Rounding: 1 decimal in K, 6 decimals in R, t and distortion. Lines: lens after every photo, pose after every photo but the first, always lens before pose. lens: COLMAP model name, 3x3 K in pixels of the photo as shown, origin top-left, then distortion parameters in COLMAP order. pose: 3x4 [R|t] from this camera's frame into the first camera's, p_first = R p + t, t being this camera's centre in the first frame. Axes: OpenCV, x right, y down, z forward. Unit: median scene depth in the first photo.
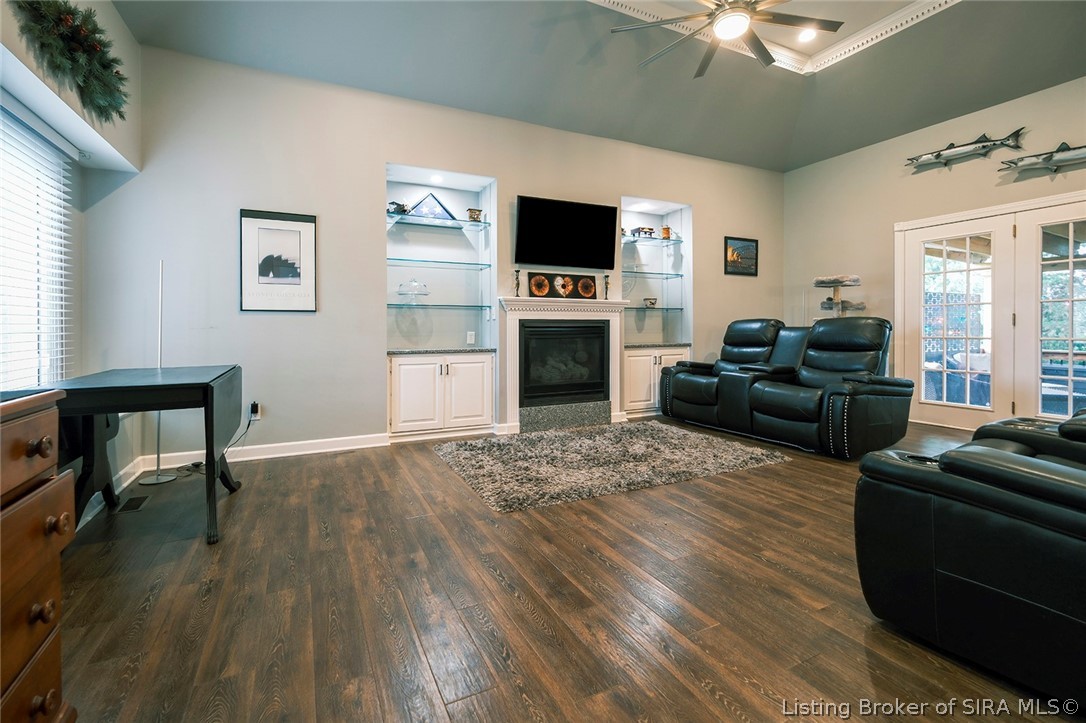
lens RADIAL K [[483.8, 0, 544.2], [0, 483.8, 336.4], [0, 0, 1]] dist [-0.000800, -0.000061]
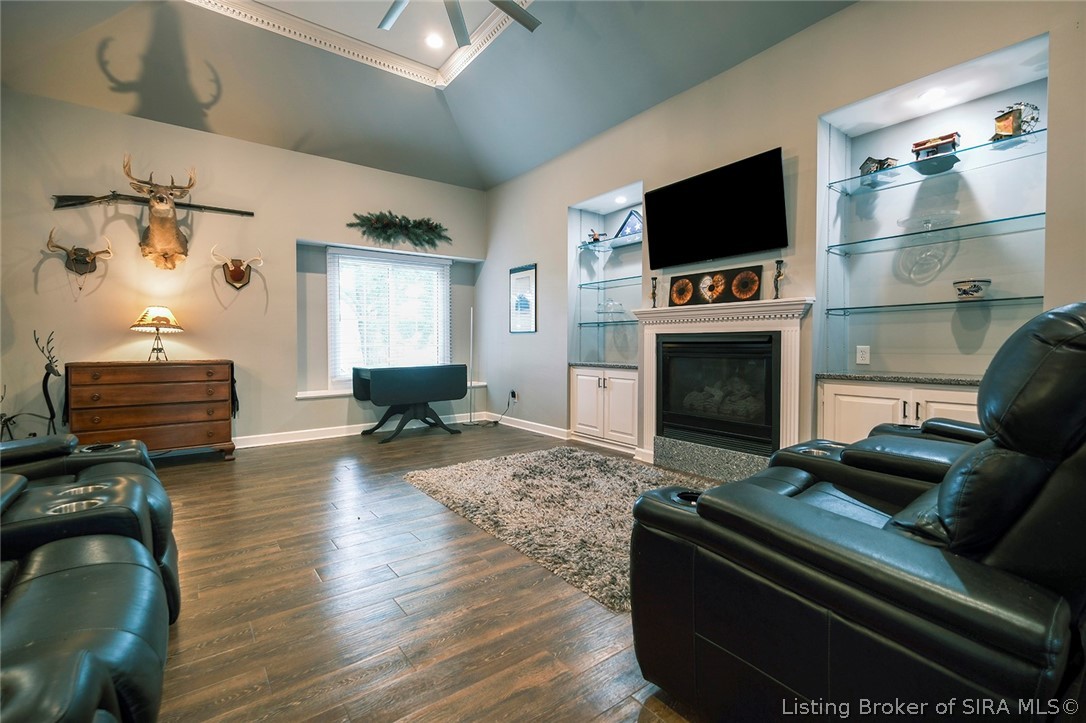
lens RADIAL K [[475.1, 0, 543.0], [0, 475.1, 361.5], [0, 0, 1]] dist [0.000005, 0.000187]
pose [[0.189804, 0.041714, -0.980935, 0.744436], [-0.011690, 0.999122, 0.040225, -0.017652], [0.981752, 0.003833, 0.190125, 0.634015]]
